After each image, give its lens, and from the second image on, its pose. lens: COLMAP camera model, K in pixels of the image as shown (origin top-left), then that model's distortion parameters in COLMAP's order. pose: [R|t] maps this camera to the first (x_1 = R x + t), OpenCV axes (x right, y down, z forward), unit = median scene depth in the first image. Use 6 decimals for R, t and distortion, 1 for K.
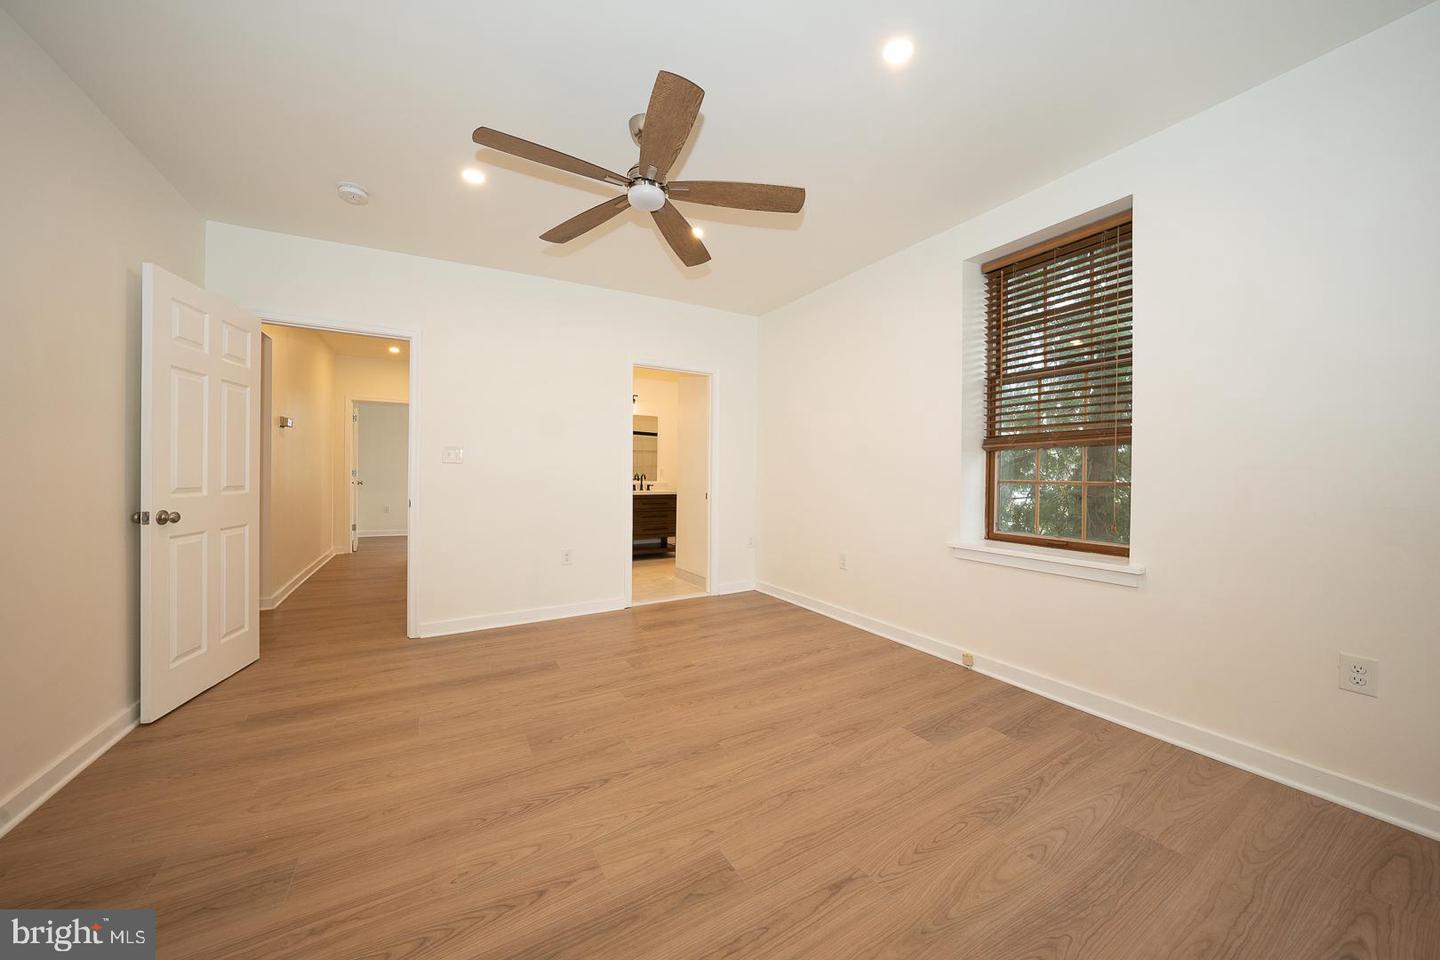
lens RADIAL K [[495.4, 0, 722.4], [0, 495.4, 471.2], [0, 0, 1]] dist [-0.025939, 0.004774]
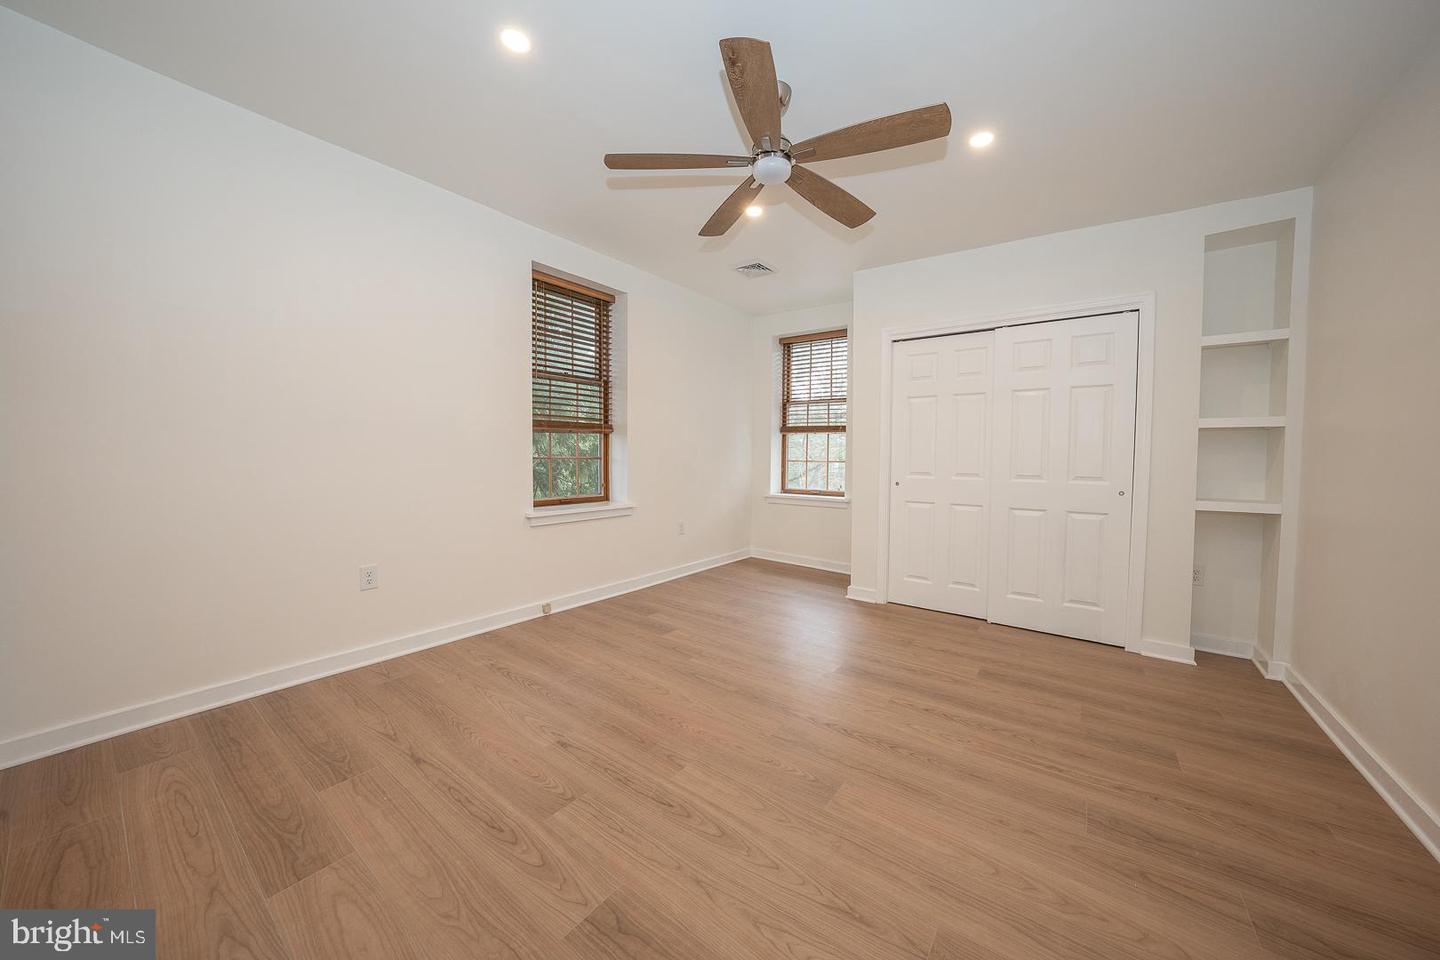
lens RADIAL K [[495.4, 0, 725.2], [0, 495.4, 479.1], [0, 0, 1]] dist [-0.025939, 0.004774]
pose [[-0.391615, -0.056766, 0.918376, -0.821145], [-0.016536, 0.998368, 0.054659, -0.000967], [-0.919980, 0.006219, -0.391915, 1.172652]]
